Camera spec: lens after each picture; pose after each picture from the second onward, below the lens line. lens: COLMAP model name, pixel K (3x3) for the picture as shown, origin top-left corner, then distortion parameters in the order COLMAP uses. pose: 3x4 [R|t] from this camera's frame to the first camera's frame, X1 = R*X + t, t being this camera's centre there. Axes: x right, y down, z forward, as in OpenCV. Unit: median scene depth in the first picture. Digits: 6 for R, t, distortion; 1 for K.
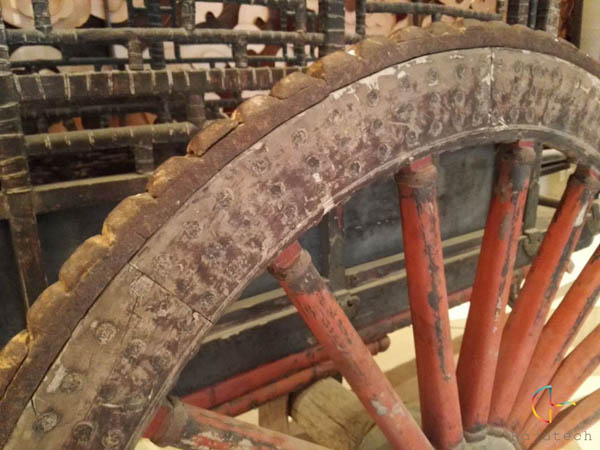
lens RADIAL K [[503.3, 0, 298.6], [0, 503.3, 224.0], [0, 0, 1]] dist [-0.003502, -0.087598]
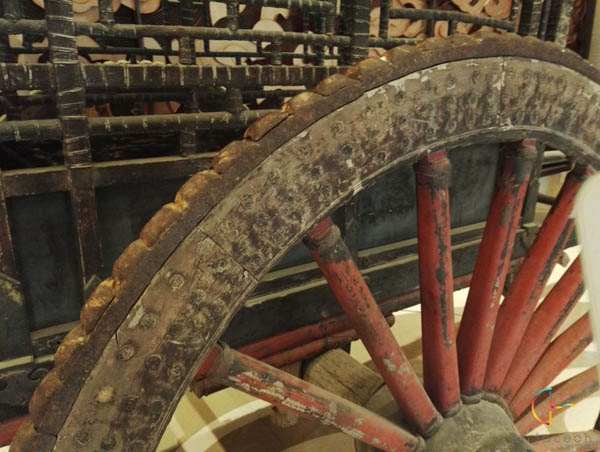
lens RADIAL K [[478.4, 0, 299.1], [0, 478.4, 225.6], [0, 0, 1]] dist [-0.032233, 0.046734]
pose [[0.998987, 0.042278, -0.015430, -0.043435], [-0.041855, 0.998764, 0.026789, 0.020882], [0.016543, -0.026116, 0.999522, -0.095160]]
